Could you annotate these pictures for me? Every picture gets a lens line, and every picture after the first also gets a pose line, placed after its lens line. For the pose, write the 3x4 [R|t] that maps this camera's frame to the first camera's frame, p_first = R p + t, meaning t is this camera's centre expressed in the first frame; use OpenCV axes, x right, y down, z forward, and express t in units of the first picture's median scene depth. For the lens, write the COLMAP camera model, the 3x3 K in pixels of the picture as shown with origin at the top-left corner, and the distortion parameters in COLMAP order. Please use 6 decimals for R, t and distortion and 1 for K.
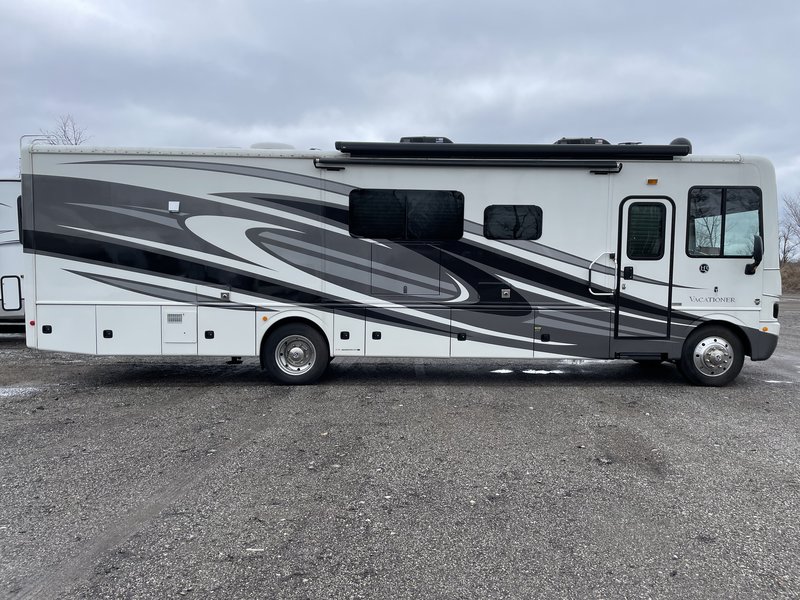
lens RADIAL K [[602.1, 0, 400.0], [0, 602.1, 300.0], [0, 0, 1]] dist [0.094583, -0.115555]
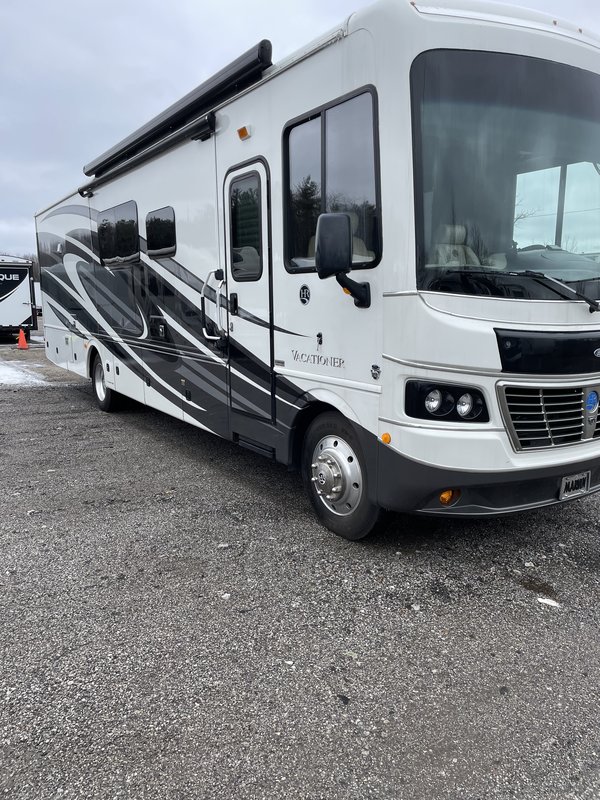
lens RADIAL K [[602.1, 0, 301.3], [0, 602.1, 404.7], [0, 0, 1]] dist [0.094583, -0.115555]
pose [[0.529368, 0.137976, -0.837097, 0.918214], [-0.041906, 0.989735, 0.136634, -0.030142], [0.847357, -0.037250, 0.529716, 0.737051]]
